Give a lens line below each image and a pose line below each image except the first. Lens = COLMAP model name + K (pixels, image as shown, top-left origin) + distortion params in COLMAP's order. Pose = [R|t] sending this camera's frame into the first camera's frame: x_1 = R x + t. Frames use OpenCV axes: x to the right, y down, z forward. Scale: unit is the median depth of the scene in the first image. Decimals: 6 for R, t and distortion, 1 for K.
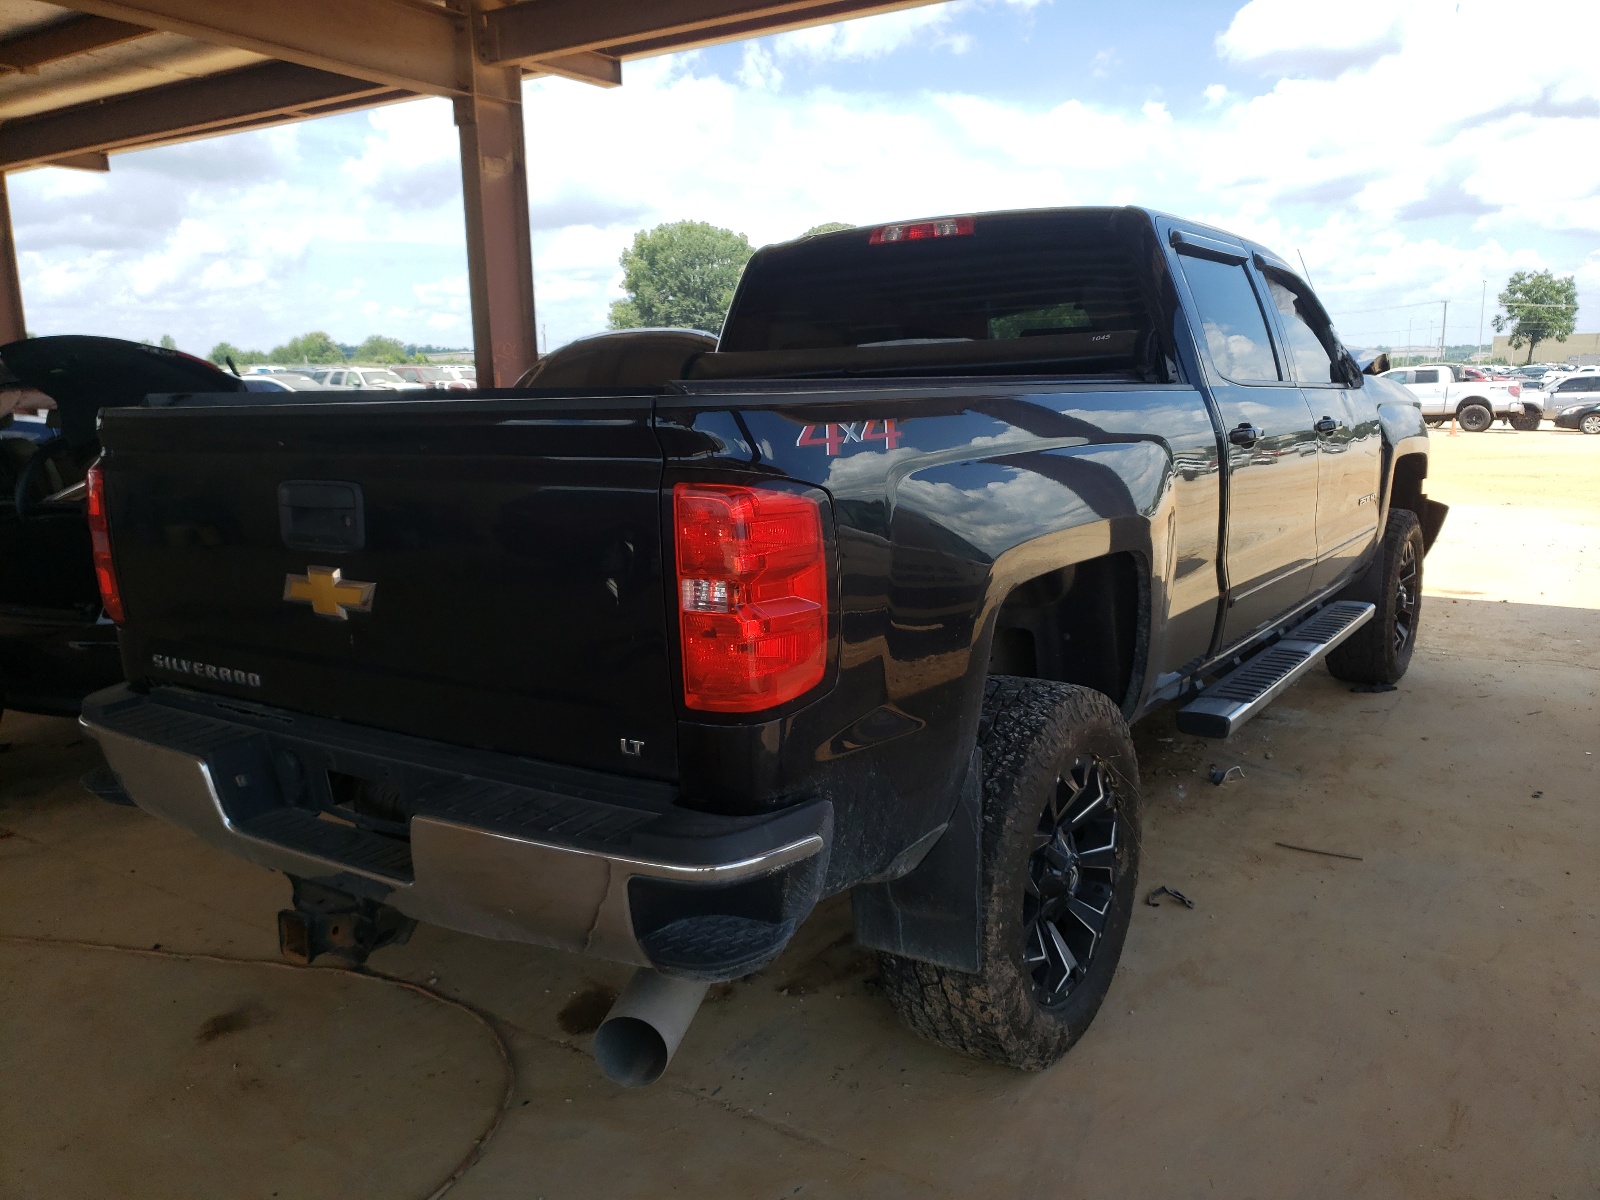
lens RADIAL K [[1290.5, 0, 800.0], [0, 1290.5, 600.0], [0, 0, 1]] dist [0.001762, -0.000340]
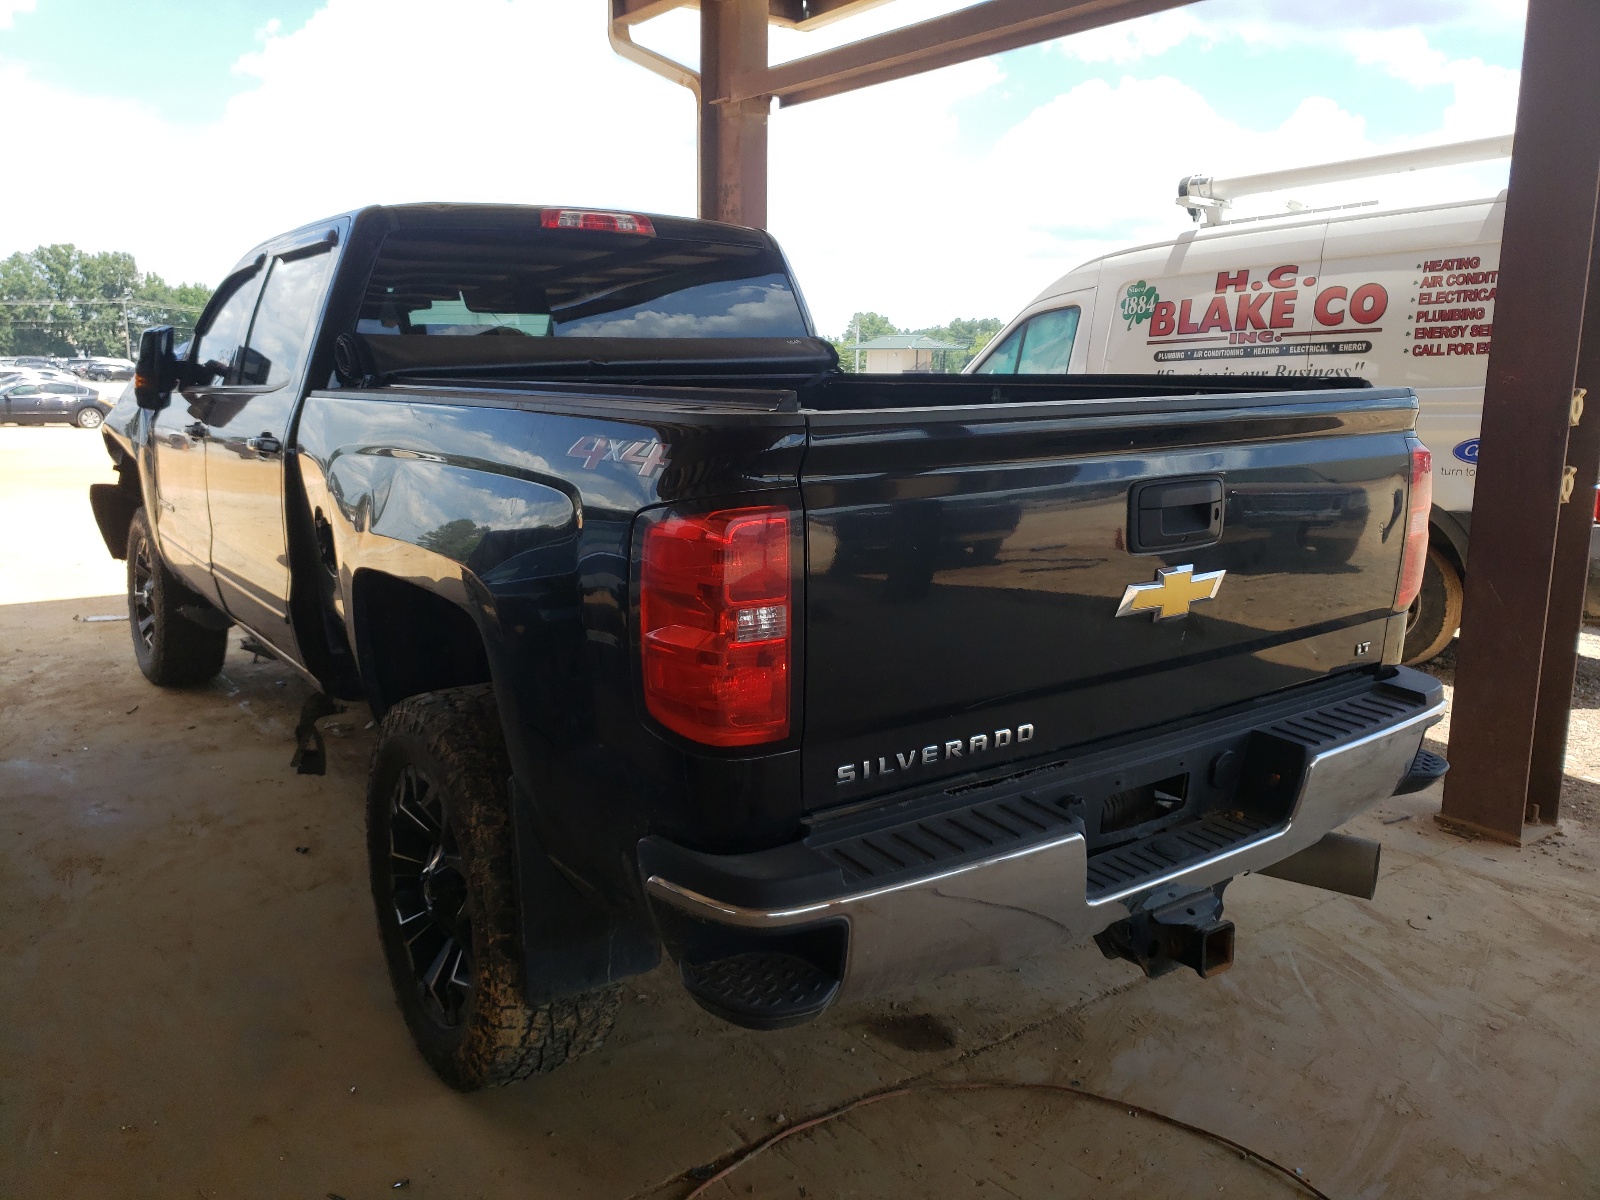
lens RADIAL K [[1251.6, 0, 811.0], [0, 1251.6, 594.4], [0, 0, 1]] dist [0.003949, 0.002276]
pose [[0.345790, -0.154625, 0.925484, -1.005243], [0.159304, 0.981684, 0.104493, -0.108647], [-0.924690, 0.111300, 0.364089, 0.703173]]
